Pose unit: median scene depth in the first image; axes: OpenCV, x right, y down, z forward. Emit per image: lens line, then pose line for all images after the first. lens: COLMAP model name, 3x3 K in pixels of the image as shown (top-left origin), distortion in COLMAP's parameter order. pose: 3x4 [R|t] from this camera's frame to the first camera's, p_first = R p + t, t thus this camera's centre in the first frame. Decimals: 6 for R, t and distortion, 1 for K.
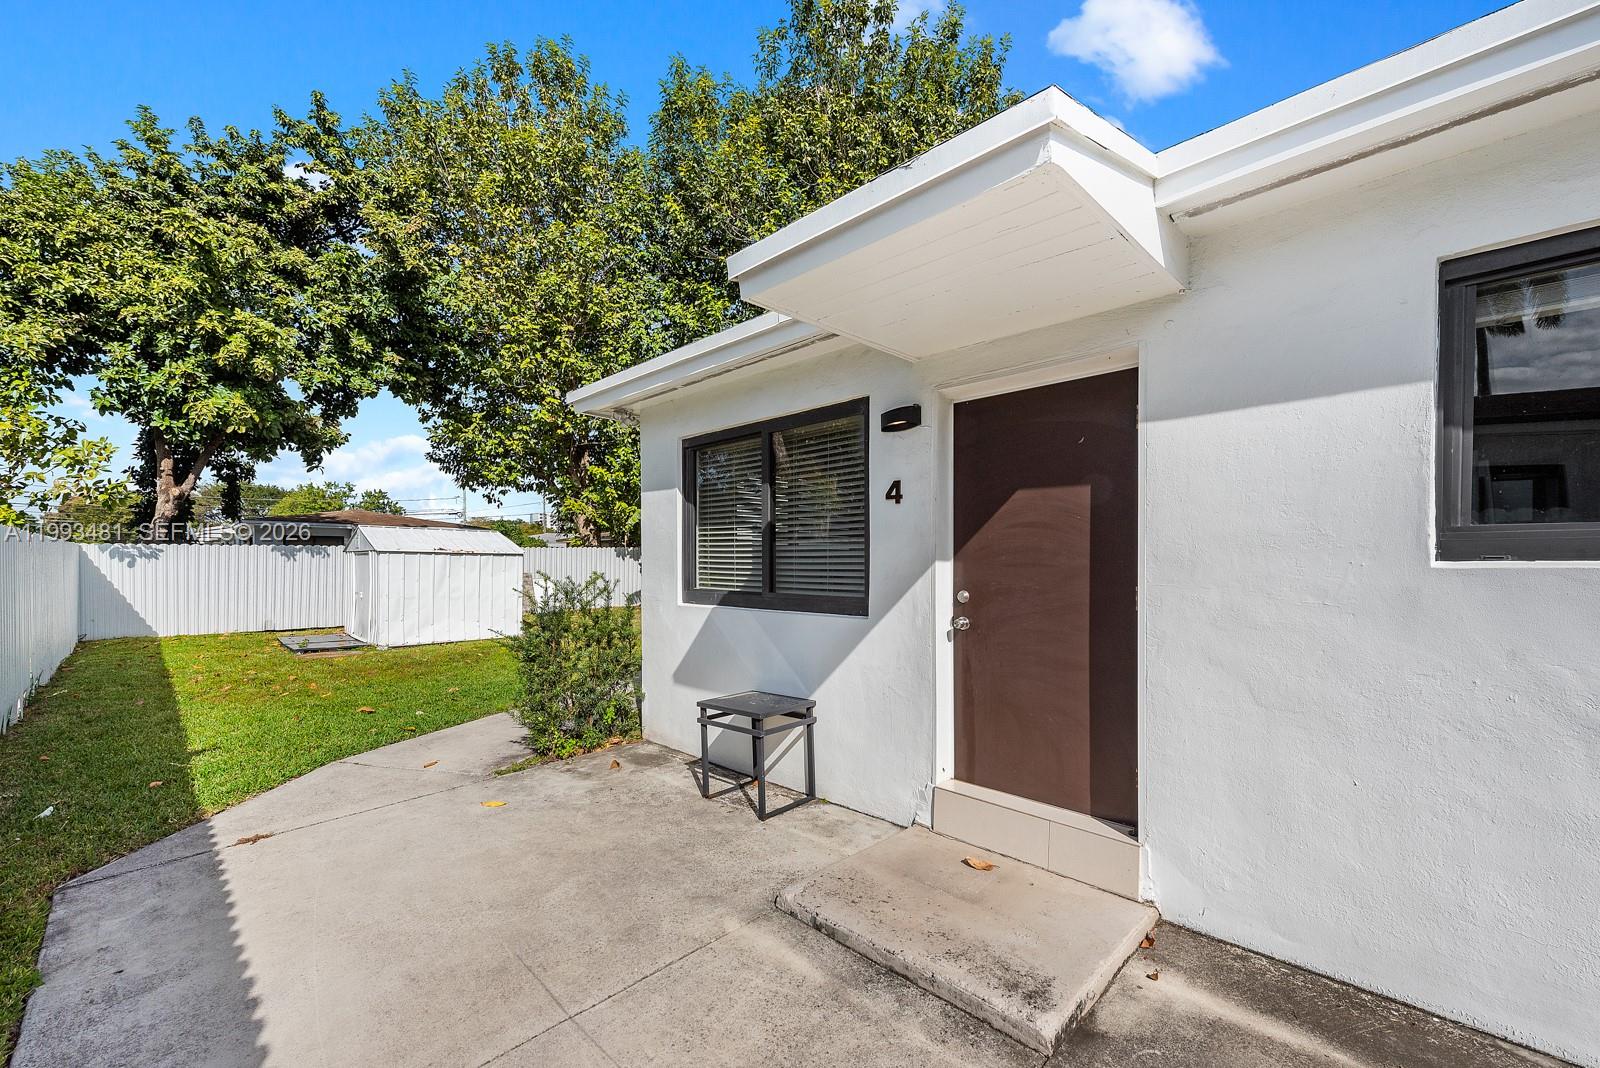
lens RADIAL K [[641.2, 0, 806.1], [0, 641.2, 557.5], [0, 0, 1]] dist [-0.000371, -0.017393]
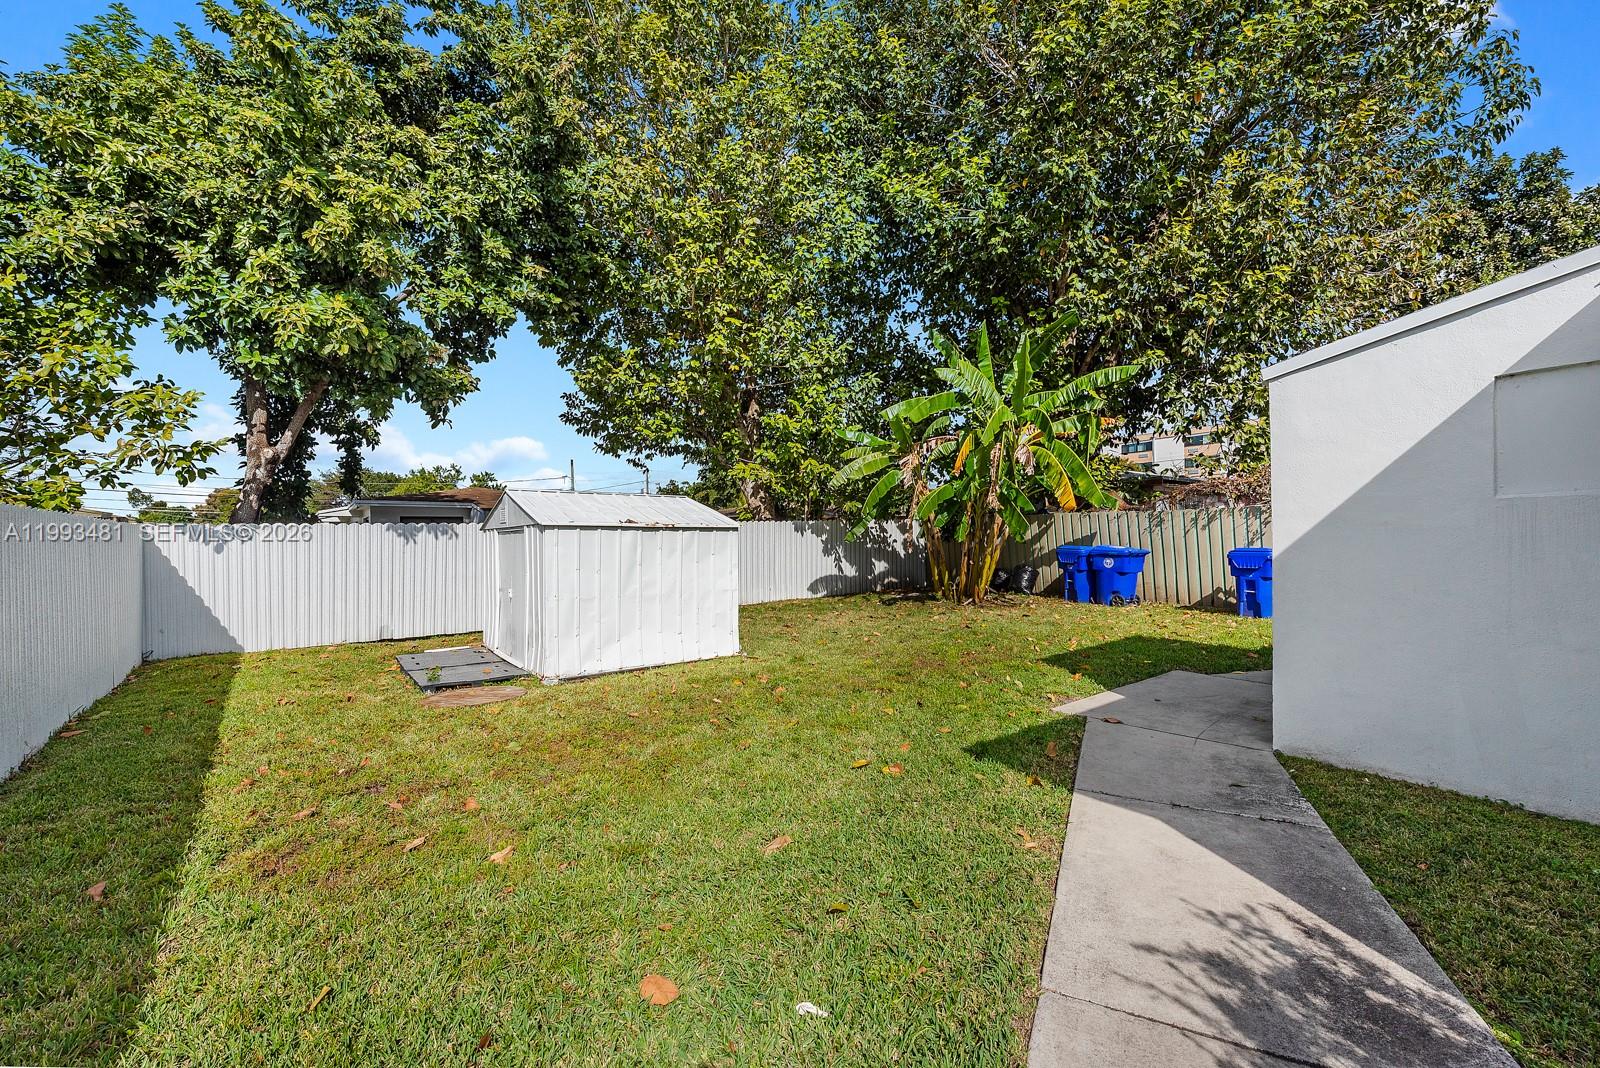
lens RADIAL K [[690.2, 0, 800.0], [0, 690.2, 534.0], [0, 0, 1]] dist [0.001231, -0.025866]
pose [[0.985799, -0.014903, -0.167268, -0.230904], [0.014610, 0.999889, -0.002982, 0.003196], [0.167294, 0.000496, 0.985907, 0.282003]]
